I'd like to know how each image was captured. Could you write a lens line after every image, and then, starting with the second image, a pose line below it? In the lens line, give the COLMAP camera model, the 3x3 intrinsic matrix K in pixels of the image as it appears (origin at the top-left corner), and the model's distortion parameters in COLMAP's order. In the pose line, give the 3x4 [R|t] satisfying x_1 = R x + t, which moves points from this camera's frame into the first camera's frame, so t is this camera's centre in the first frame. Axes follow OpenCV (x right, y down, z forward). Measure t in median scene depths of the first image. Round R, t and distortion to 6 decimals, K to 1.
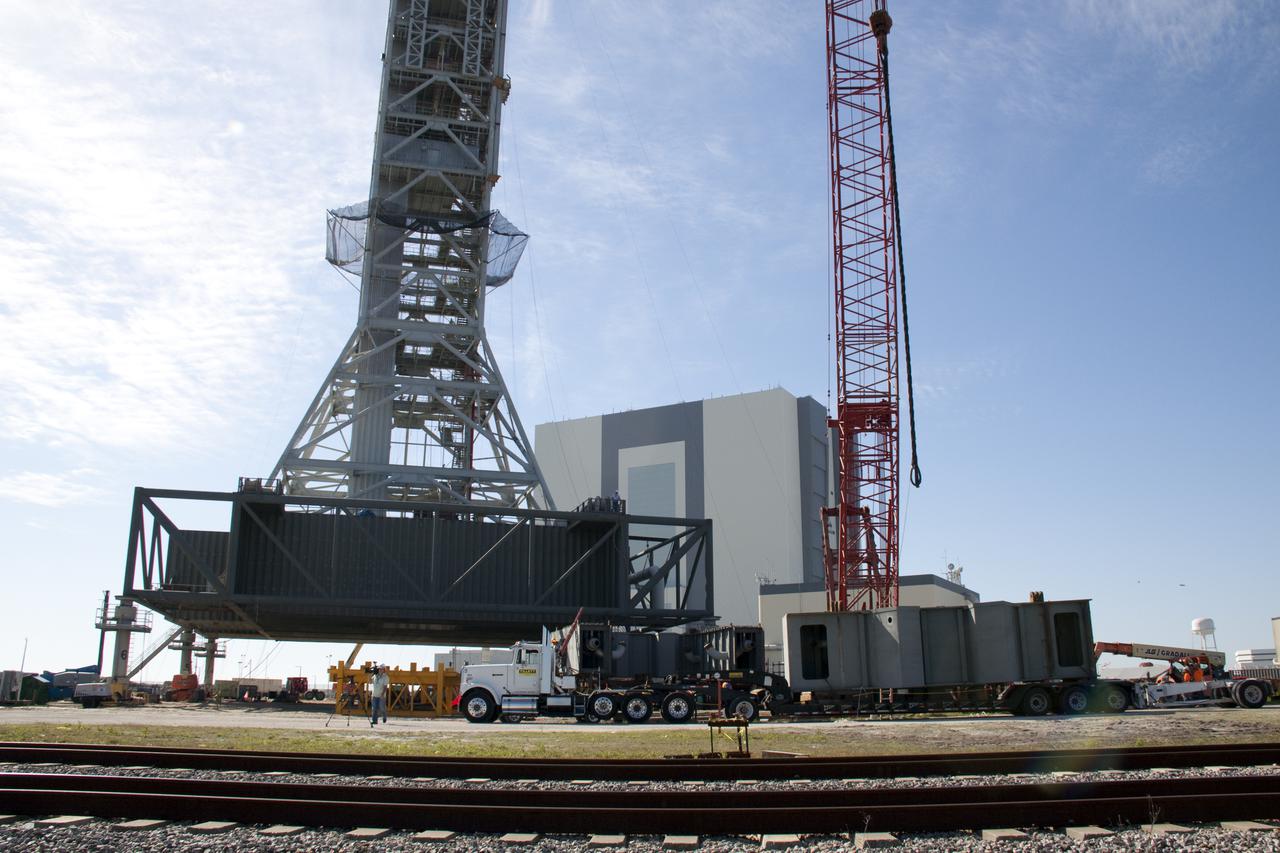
lens RADIAL K [[1046.8, 0, 640.0], [0, 1046.8, 426.5], [0, 0, 1]] dist [-0.194187, 0.173837]
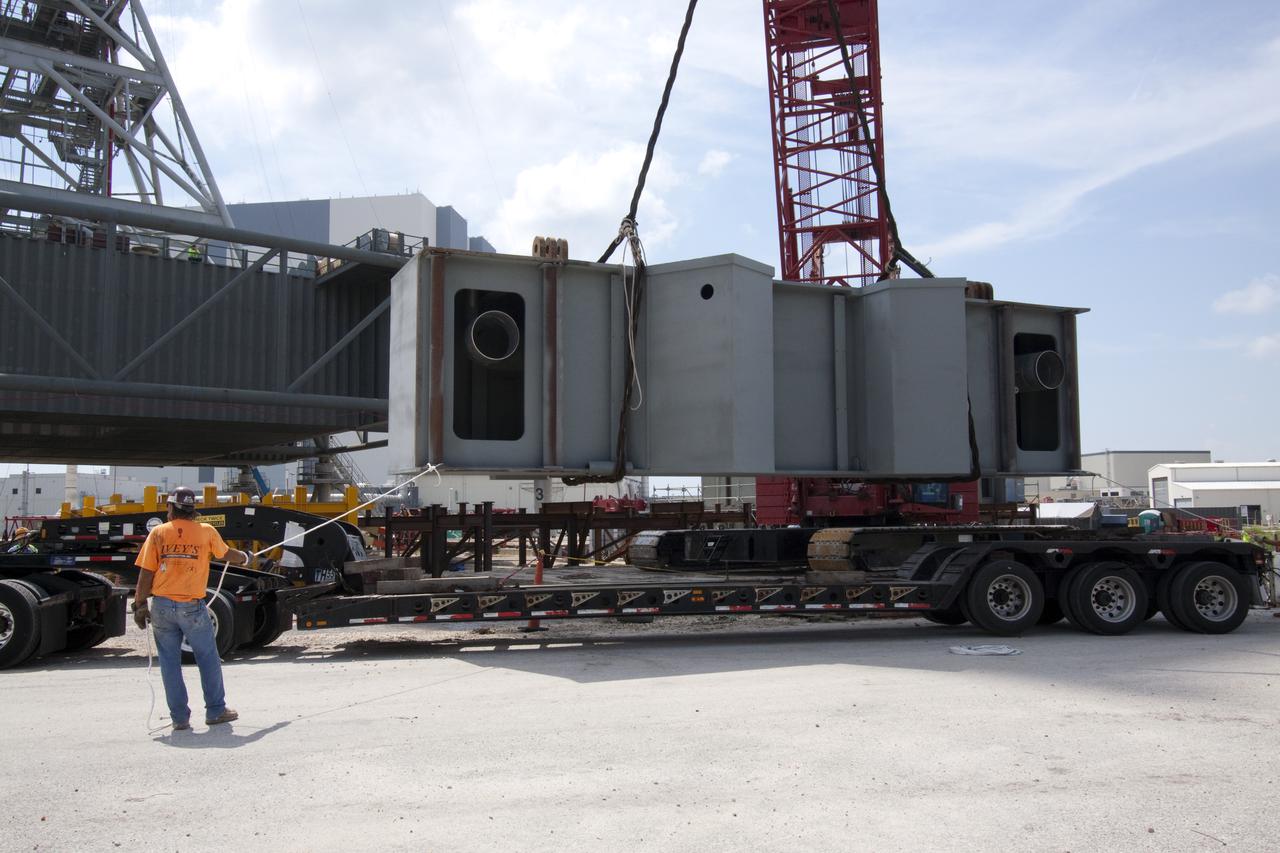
lens RADIAL K [[1050.1, 0, 640.0], [0, 1050.1, 426.5], [0, 0, 1]] dist [-0.002718, 0.033461]
pose [[0.930076, 0.024584, 0.366545, -0.089223], [-0.084524, 0.985310, 0.148391, 0.054004], [-0.357512, -0.168997, 0.918491, 0.226708]]
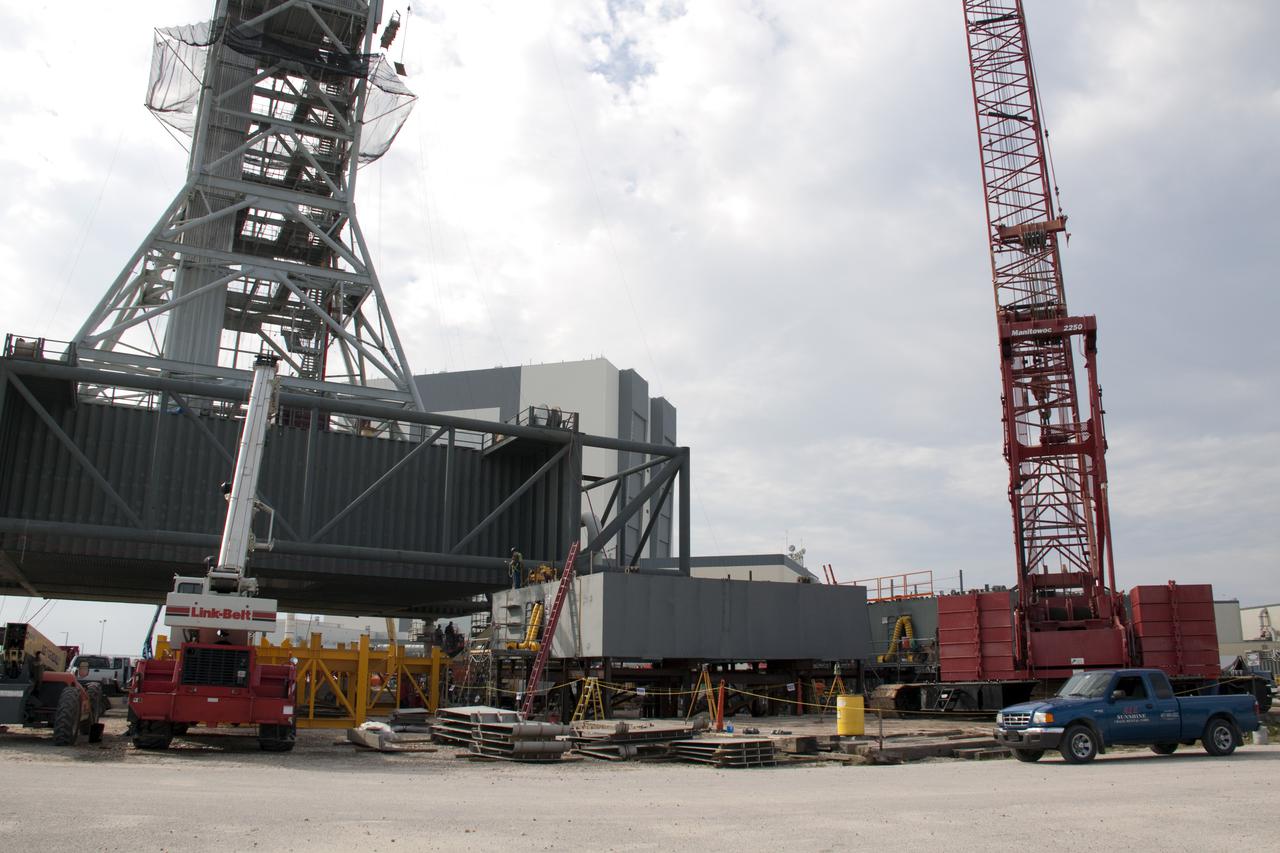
lens RADIAL K [[1046.8, 0, 640.0], [0, 1046.8, 426.5], [0, 0, 1]] dist [-0.194187, 0.173837]
pose [[0.979204, 0.060256, 0.193722, -0.077544], [-0.064312, 0.997821, 0.014712, 0.045916], [-0.192413, -0.026865, 0.980946, 0.198316]]
